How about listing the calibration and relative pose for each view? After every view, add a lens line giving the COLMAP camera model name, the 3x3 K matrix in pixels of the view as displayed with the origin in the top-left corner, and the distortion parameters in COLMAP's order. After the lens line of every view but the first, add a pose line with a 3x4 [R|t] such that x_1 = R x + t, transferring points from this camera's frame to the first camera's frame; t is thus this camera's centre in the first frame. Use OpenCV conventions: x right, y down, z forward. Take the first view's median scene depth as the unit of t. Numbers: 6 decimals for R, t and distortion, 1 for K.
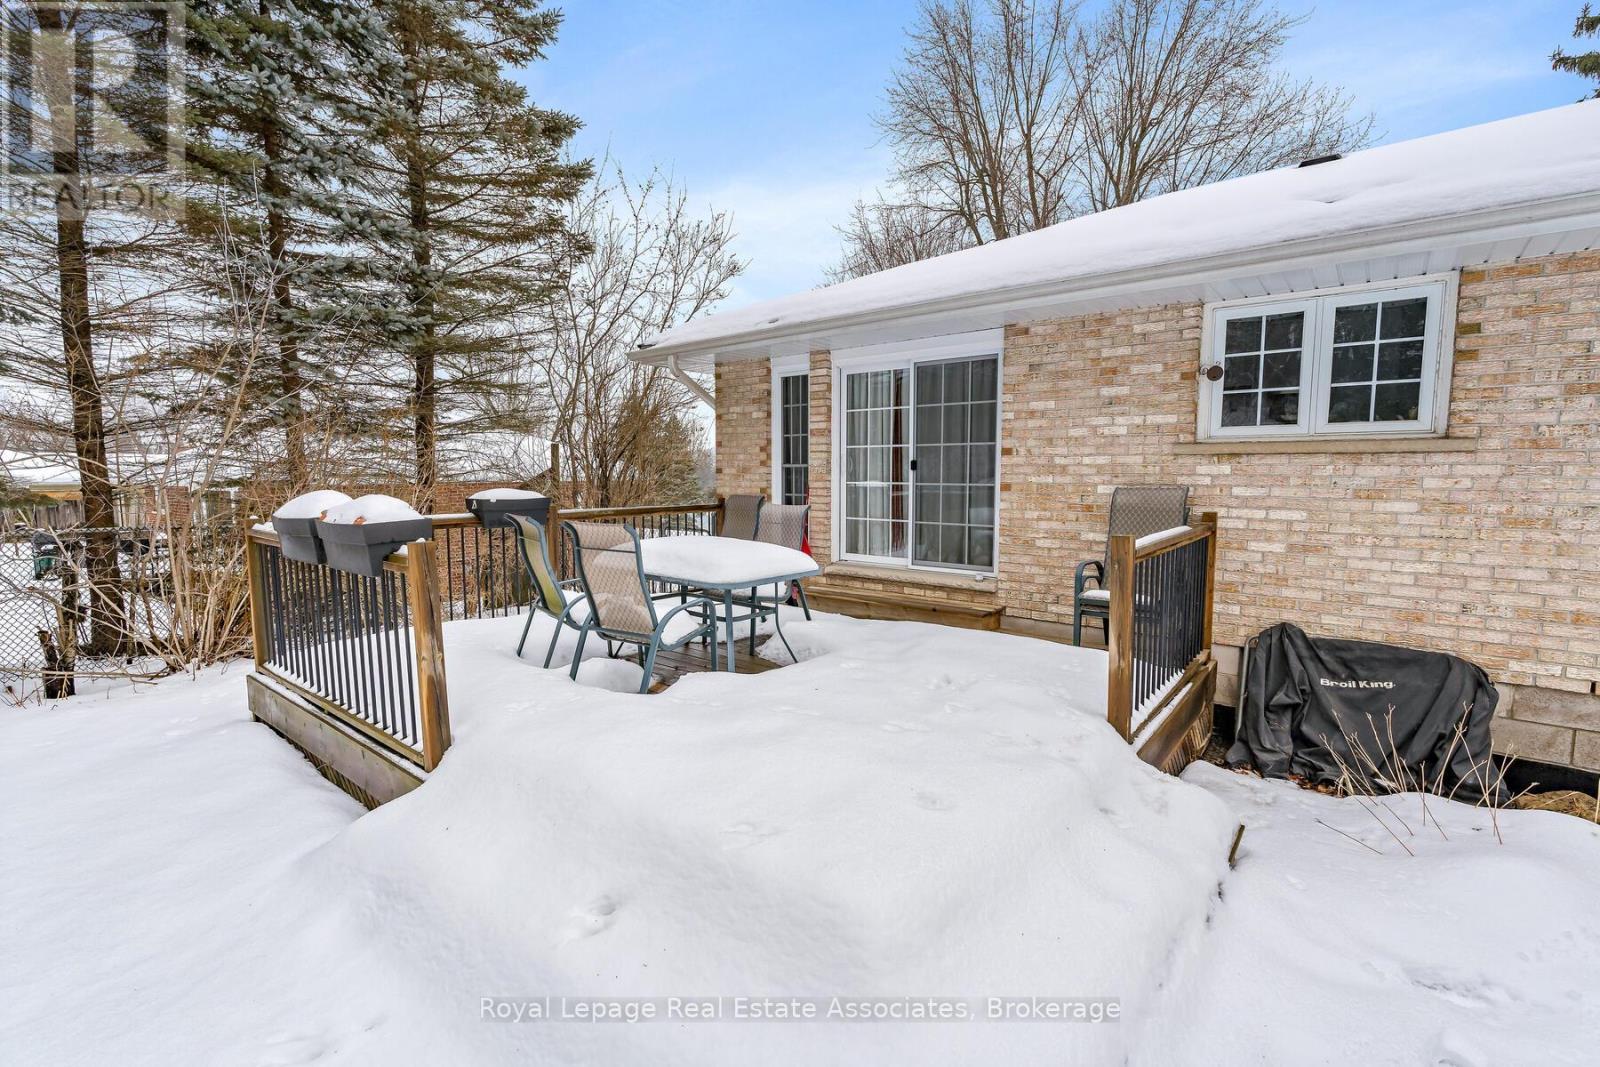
lens RADIAL K [[717.8, 0, 798.2], [0, 717.8, 537.2], [0, 0, 1]] dist [-0.000844, 0.000366]
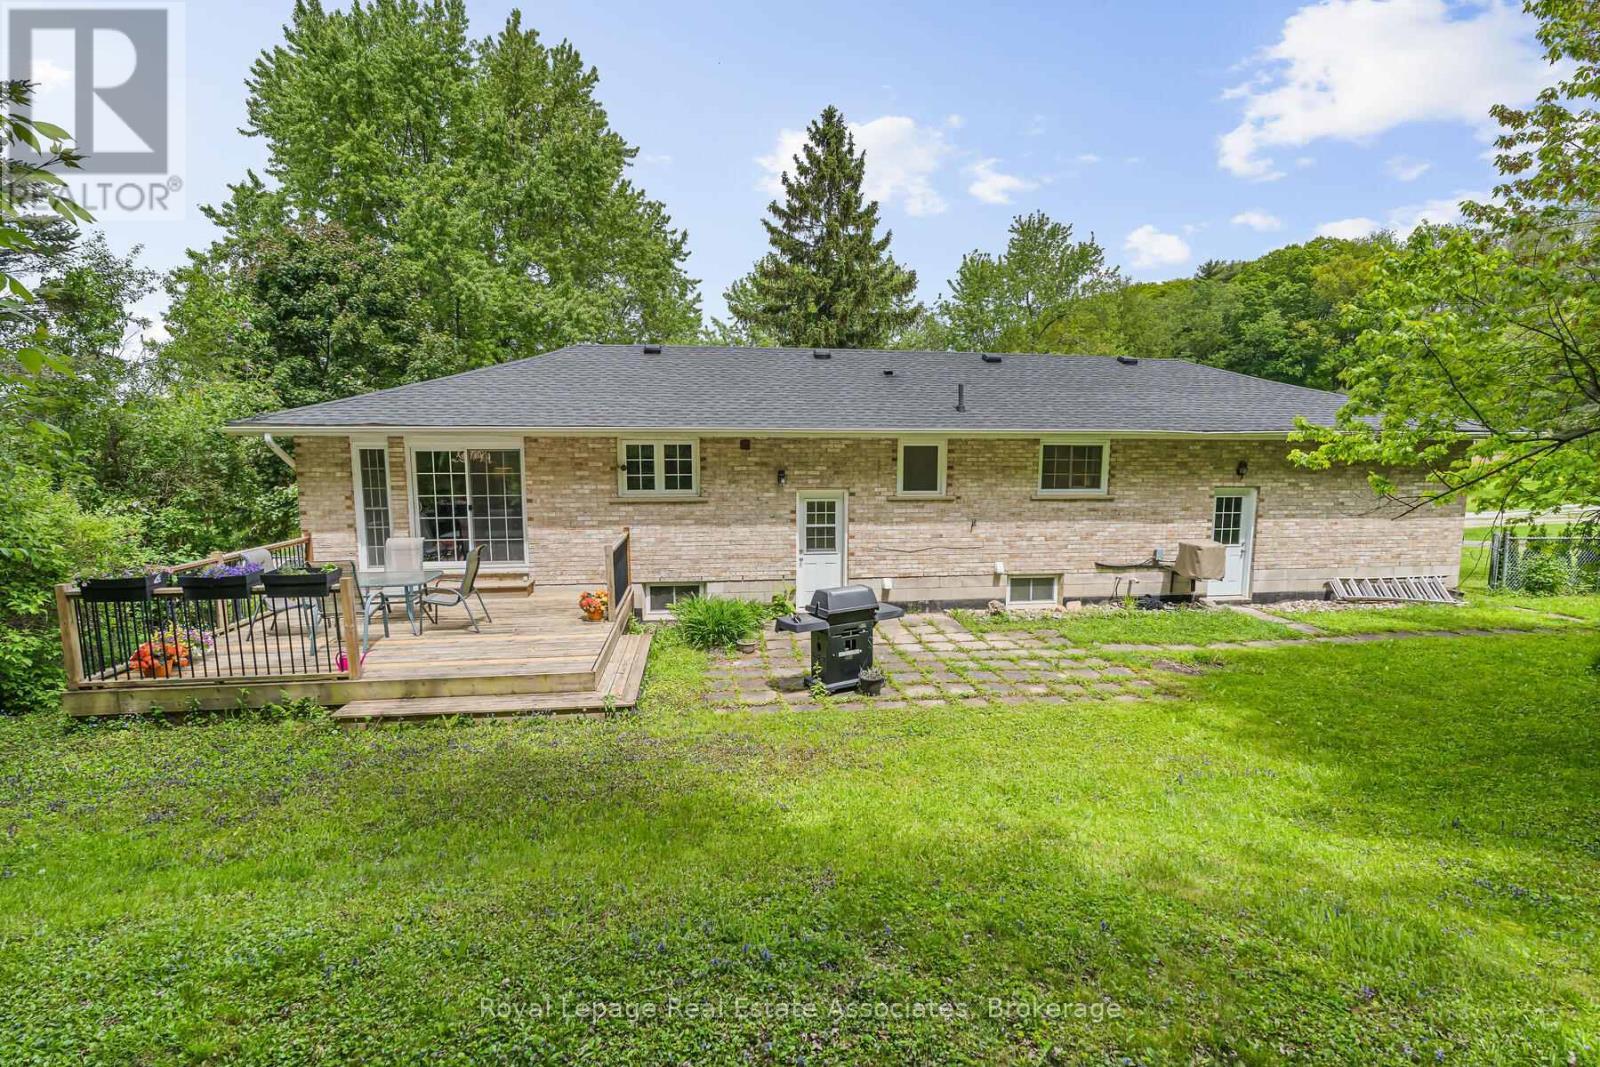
lens RADIAL K [[717.8, 0, 798.8], [0, 717.8, 532.8], [0, 0, 1]] dist [-0.000844, 0.000366]
pose [[0.685018, -0.049344, 0.726853, -0.697944], [0.074414, 0.997224, -0.002432, 0.028675], [-0.724716, 0.055754, 0.686788, -0.953738]]
